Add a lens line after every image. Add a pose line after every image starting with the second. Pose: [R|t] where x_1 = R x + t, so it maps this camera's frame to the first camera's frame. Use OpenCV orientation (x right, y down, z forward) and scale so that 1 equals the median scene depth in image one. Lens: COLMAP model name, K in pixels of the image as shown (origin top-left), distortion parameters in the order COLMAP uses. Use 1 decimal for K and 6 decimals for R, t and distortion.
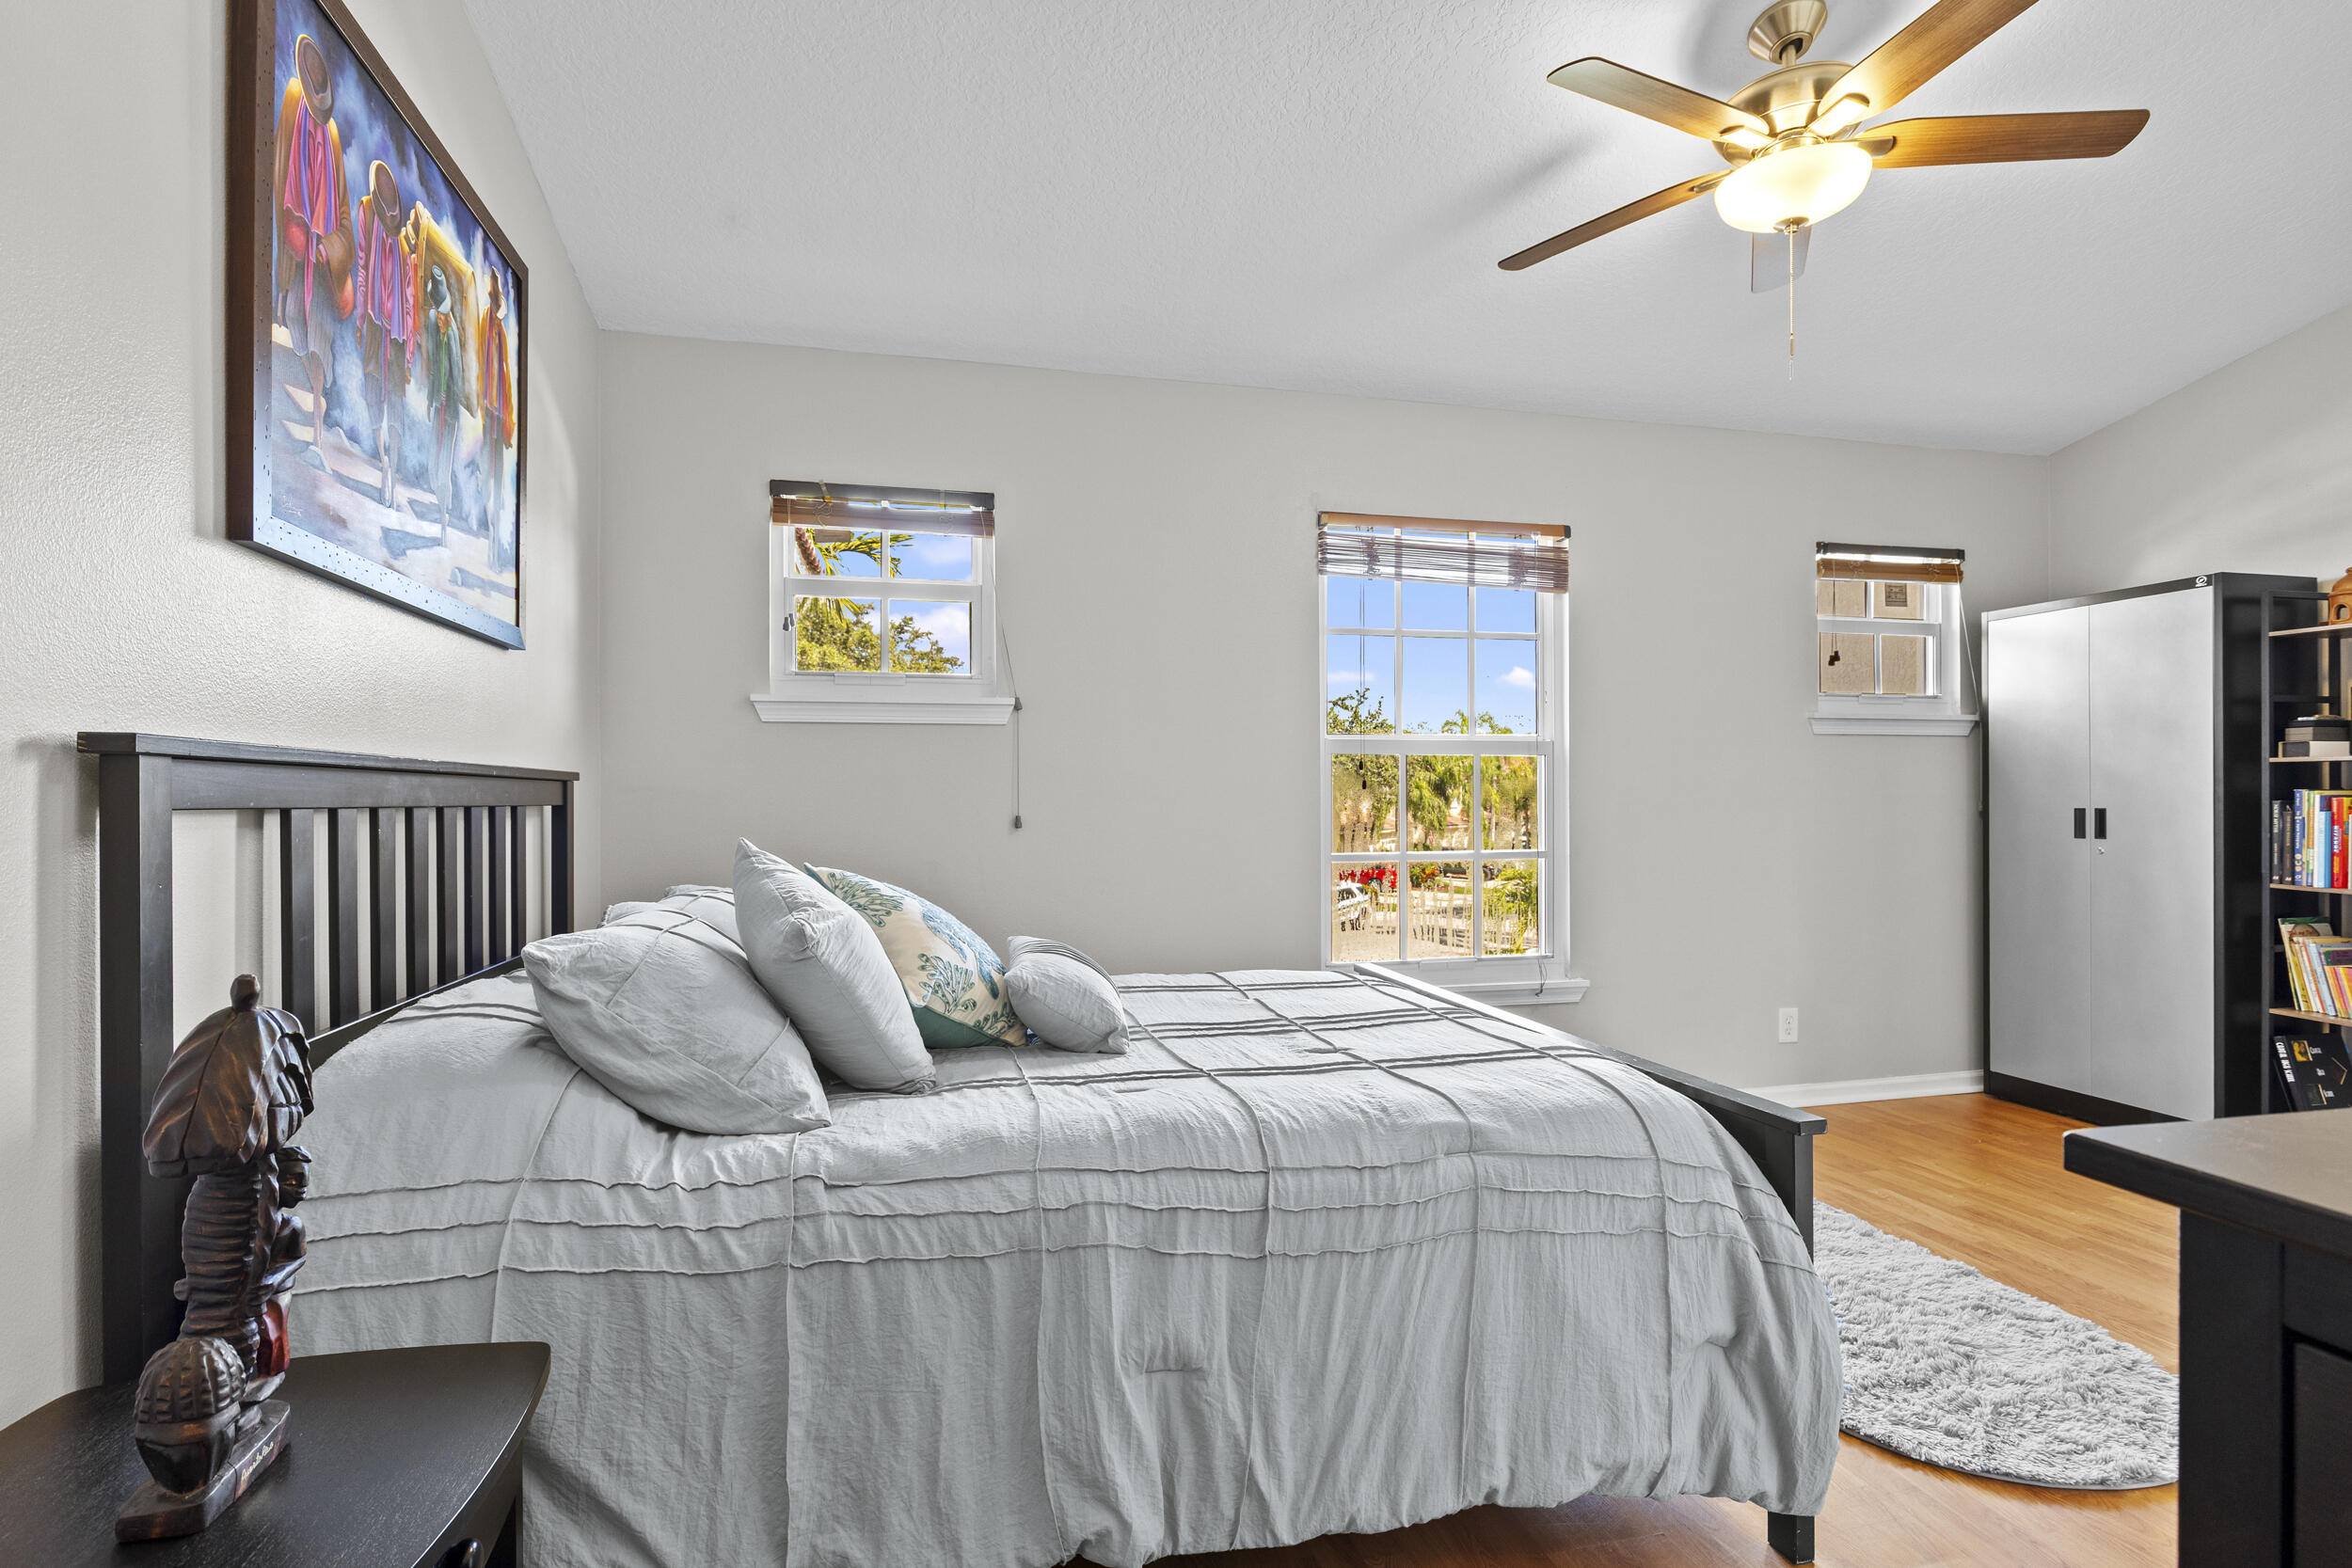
lens RADIAL K [[1135.8, 0, 1182.5], [0, 1135.8, 797.0], [0, 0, 1]] dist [-0.001942, -0.000168]
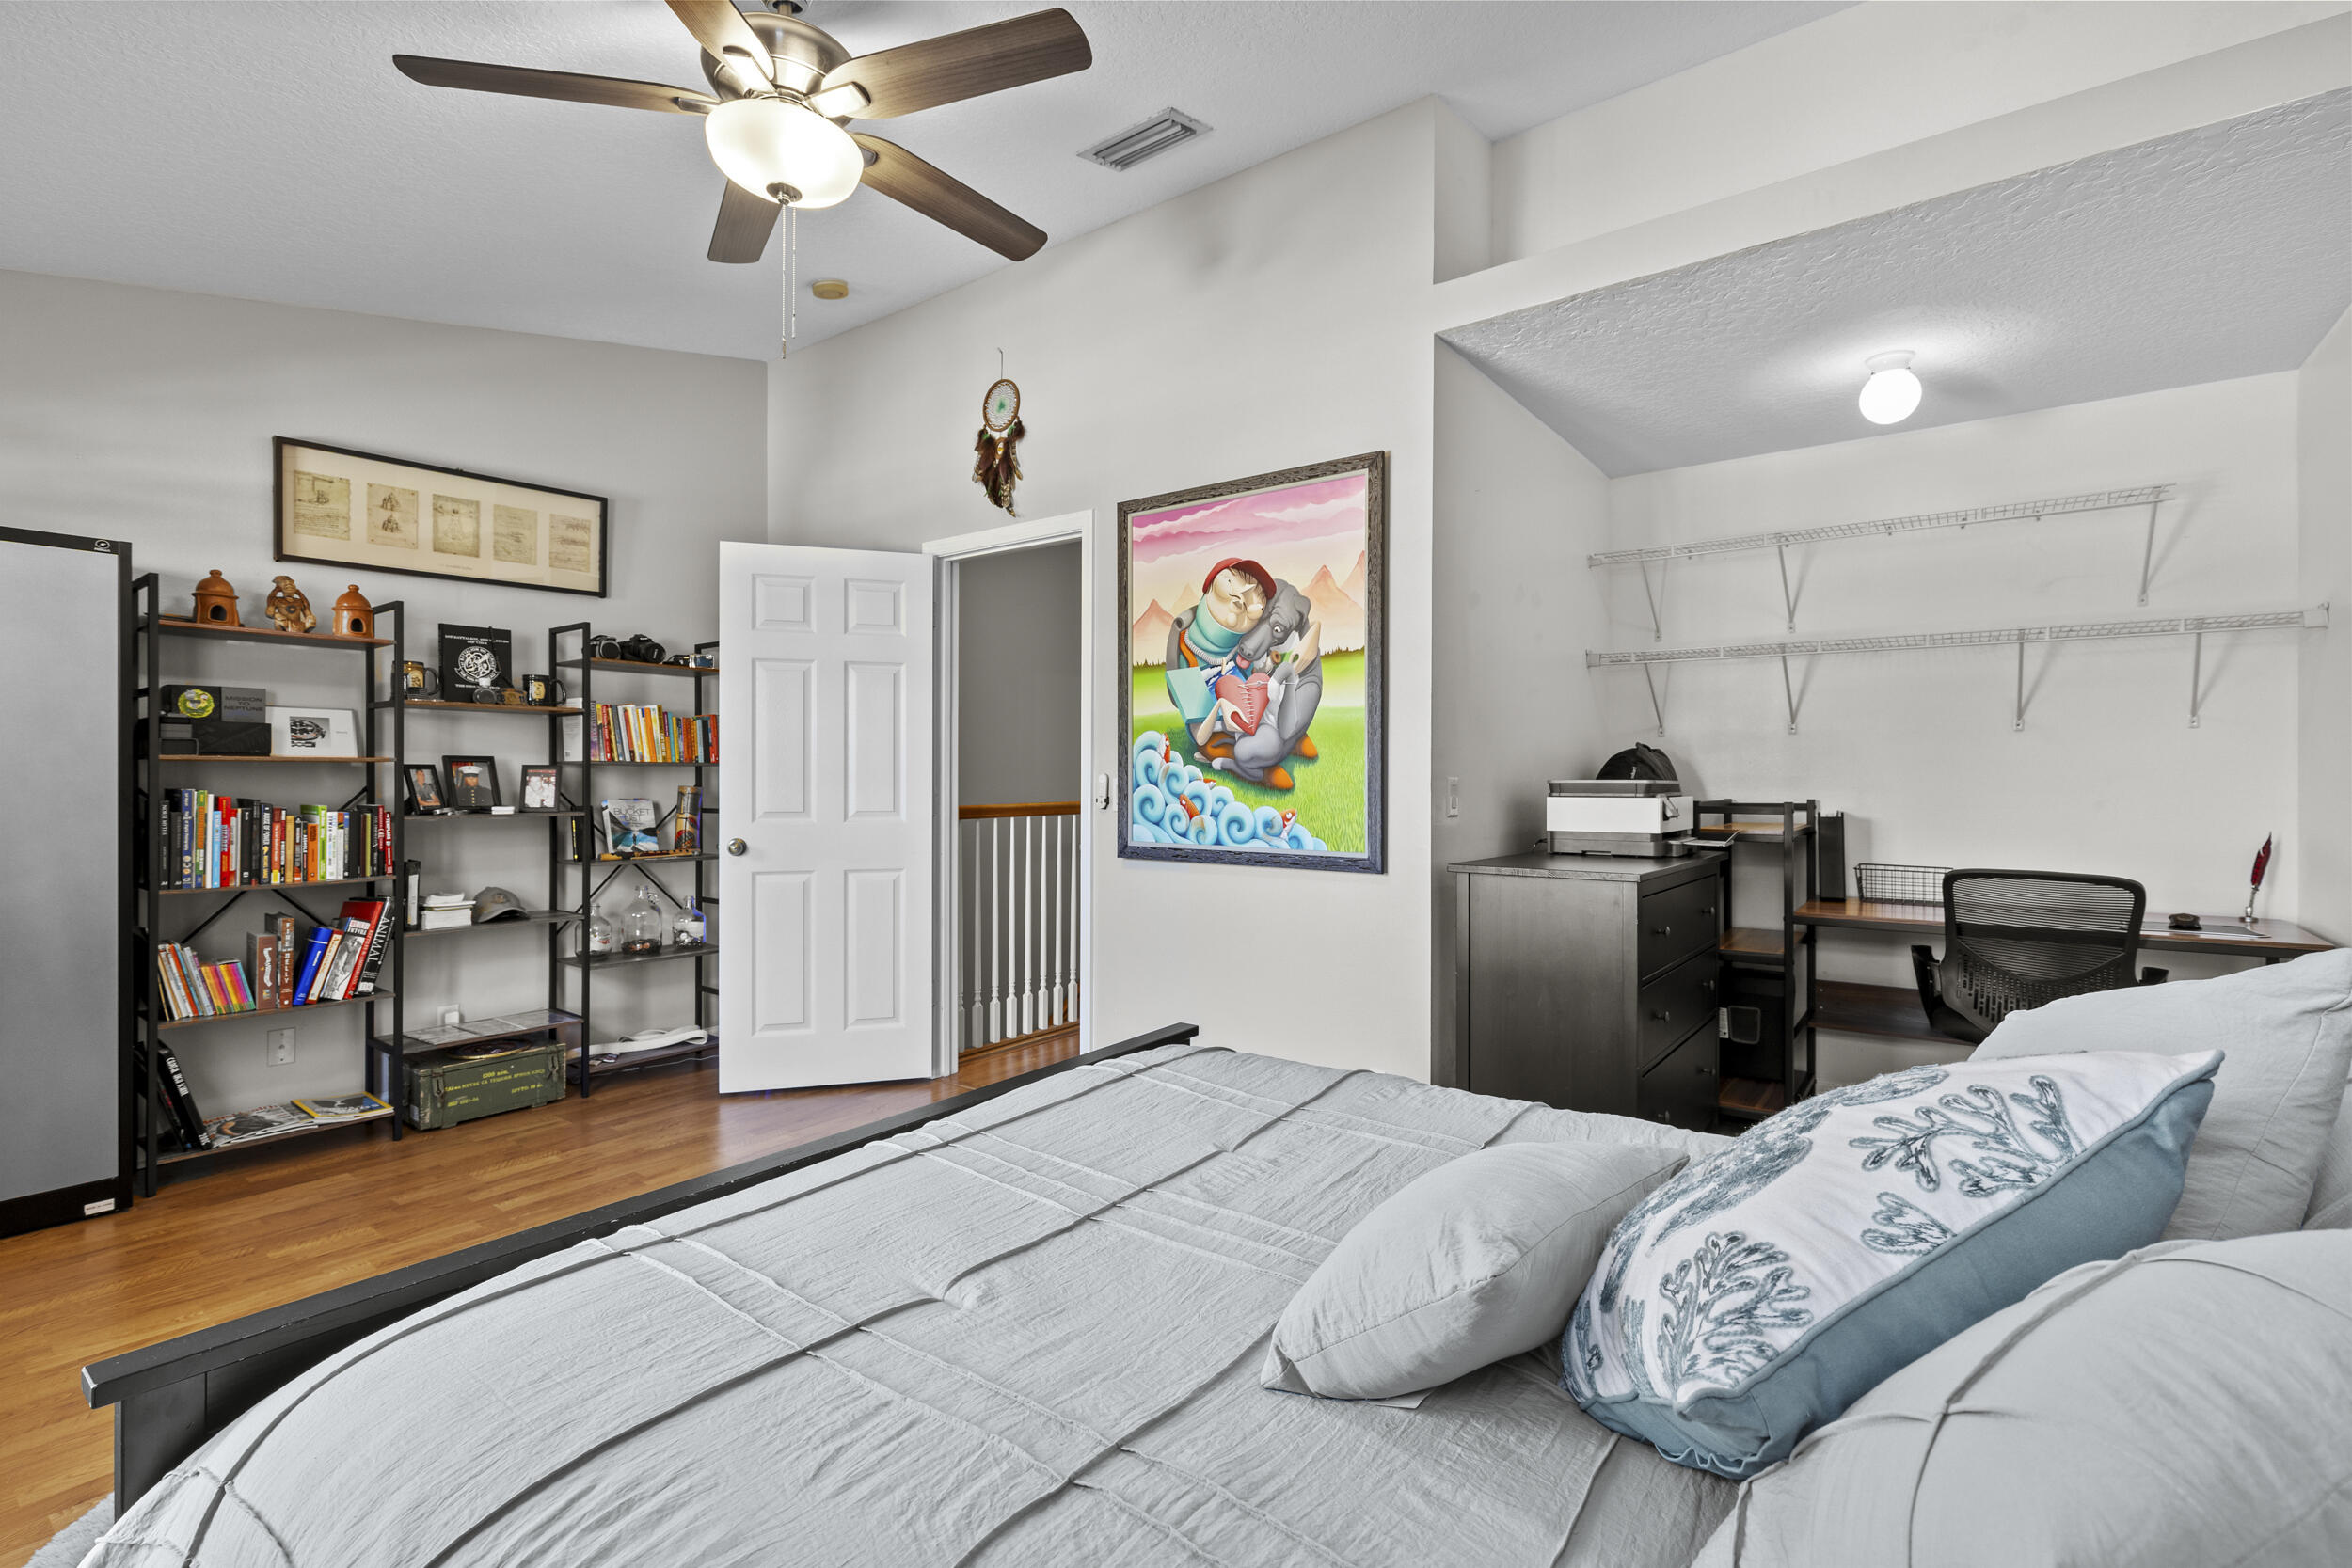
lens RADIAL K [[1050.4, 0, 1183.4], [0, 1050.4, 777.7], [0, 0, 1]] dist [-0.005855, -0.000008]
pose [[-0.632493, -0.013920, 0.774441, -0.472453], [-0.016115, 0.999859, 0.004810, -0.016925], [-0.774399, -0.009438, -0.632627, 1.095253]]
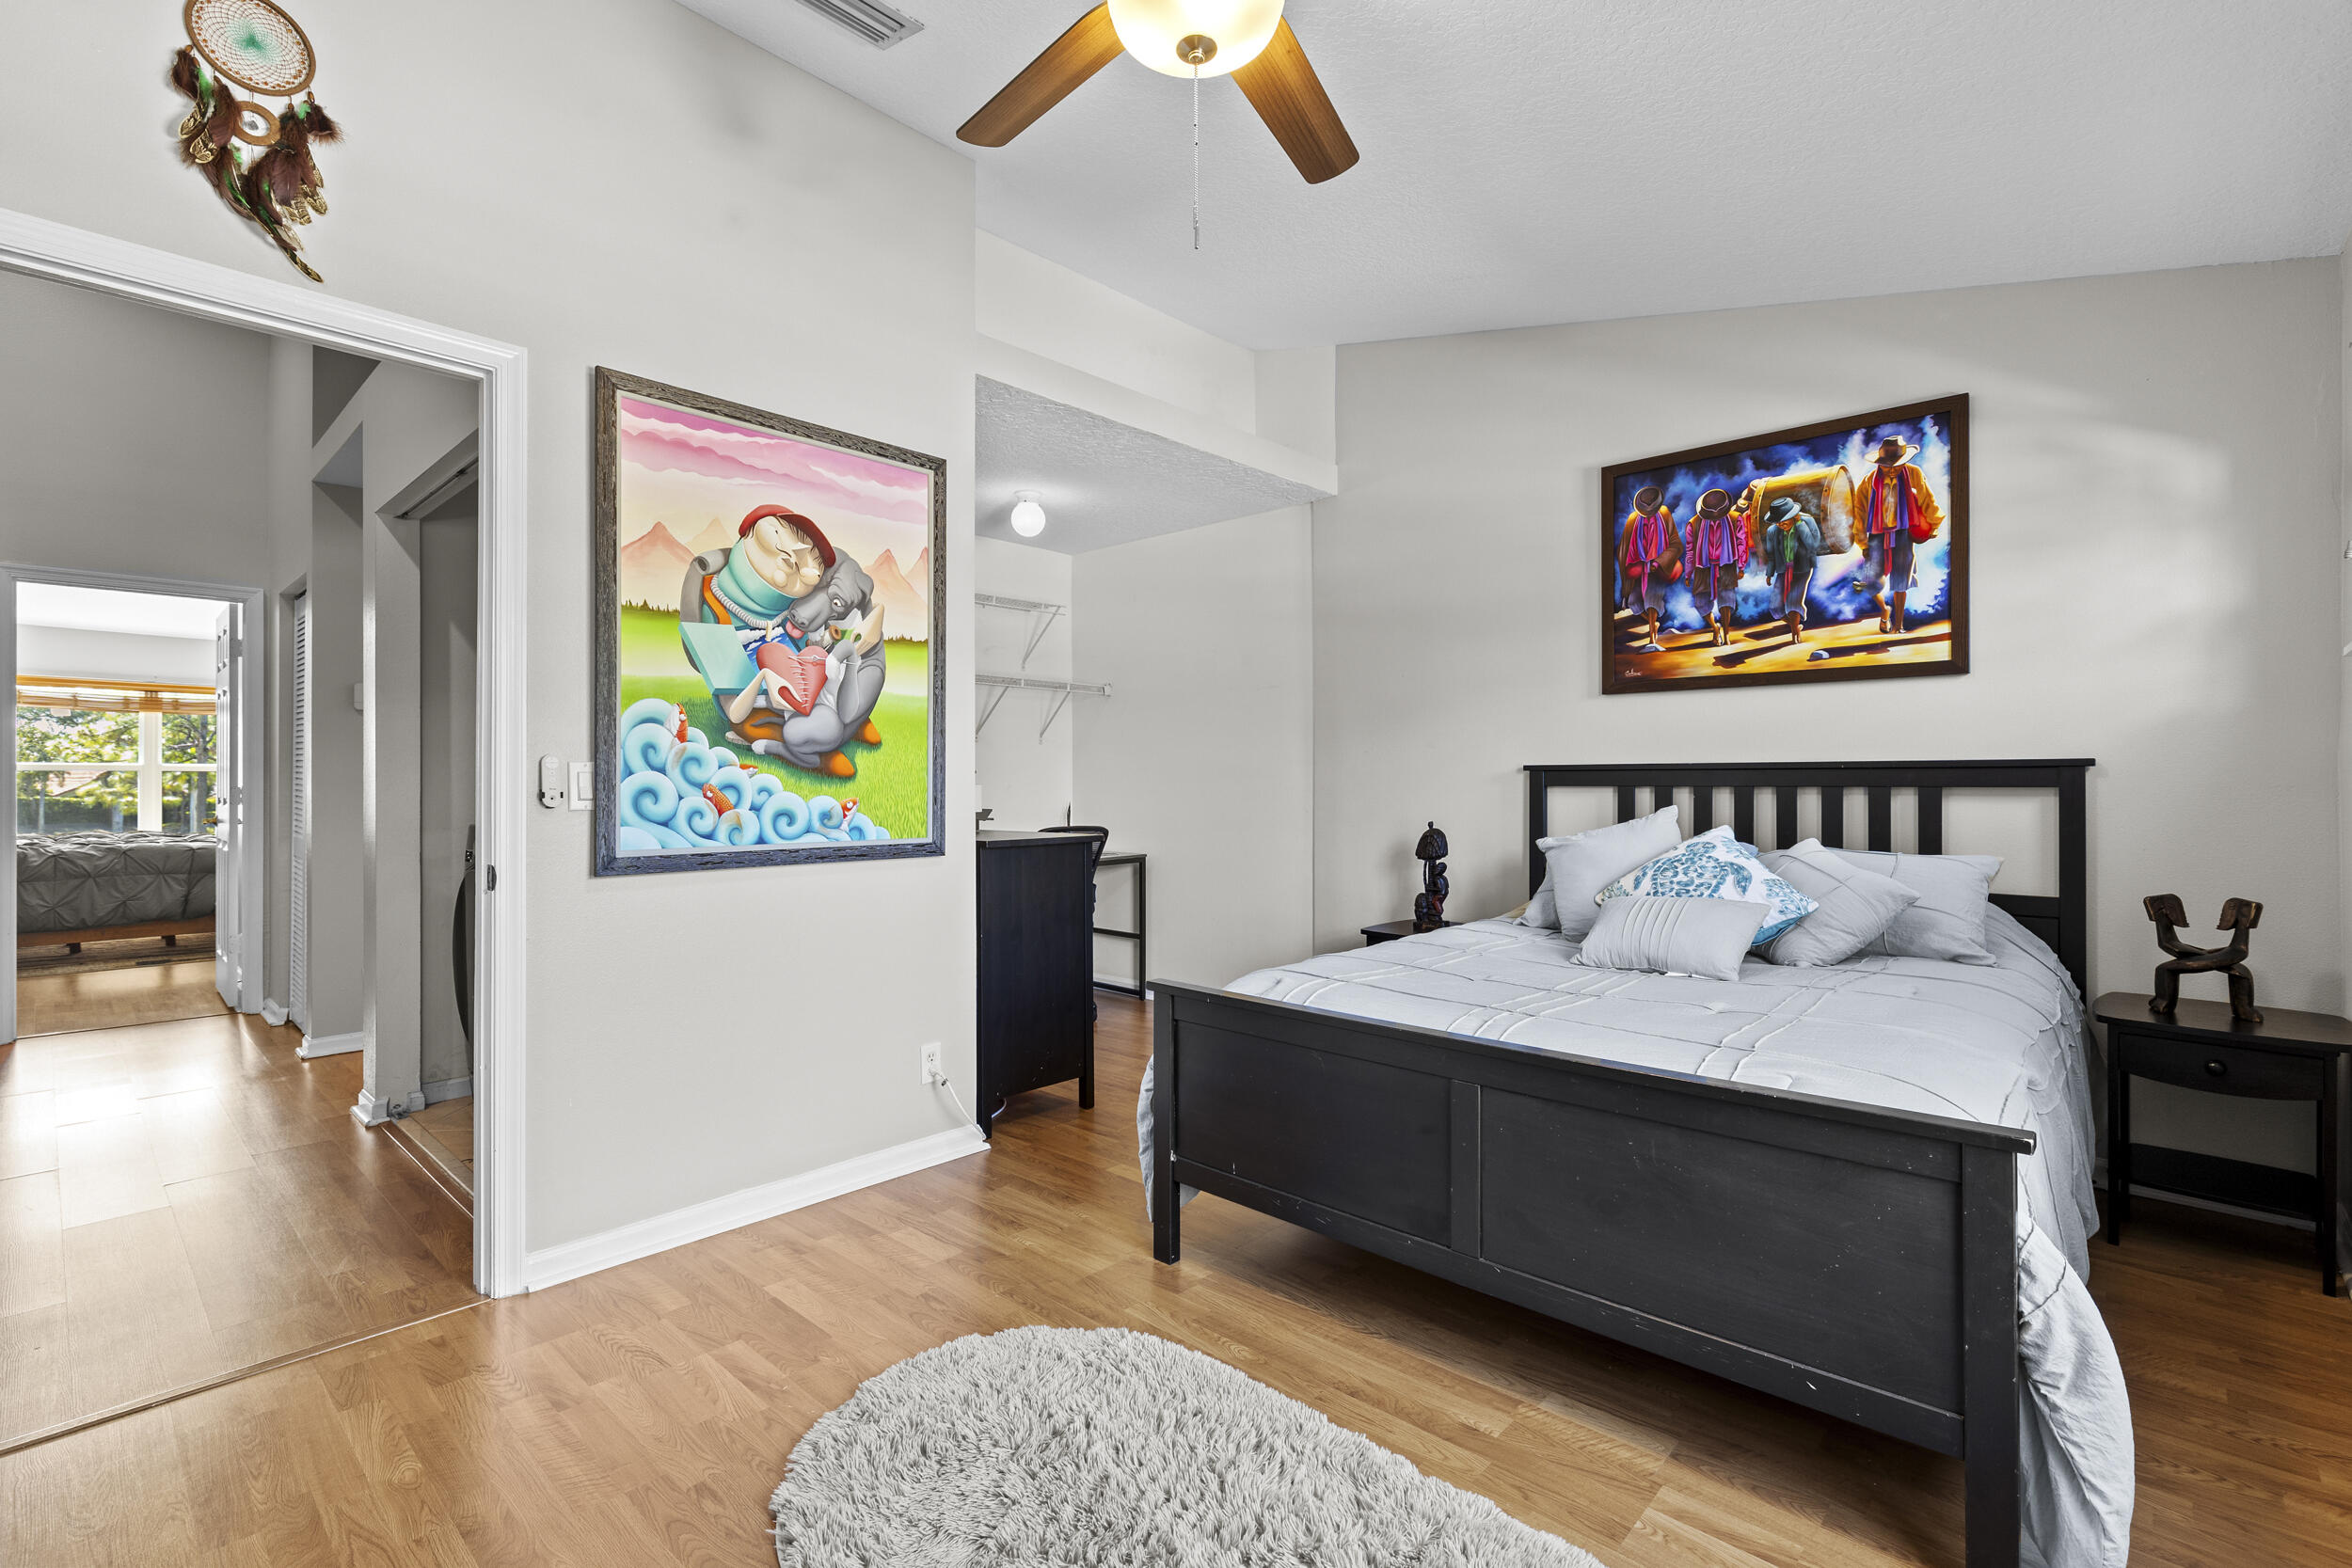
lens RADIAL K [[1050.4, 0, 1183.4], [0, 1050.4, 780.5], [0, 0, 1]] dist [-0.005855, -0.000008]
pose [[-0.836487, -0.014012, -0.547807, 0.817320], [-0.006472, 0.999856, -0.015692, 0.022990], [0.547948, -0.009580, -0.836458, 1.402929]]
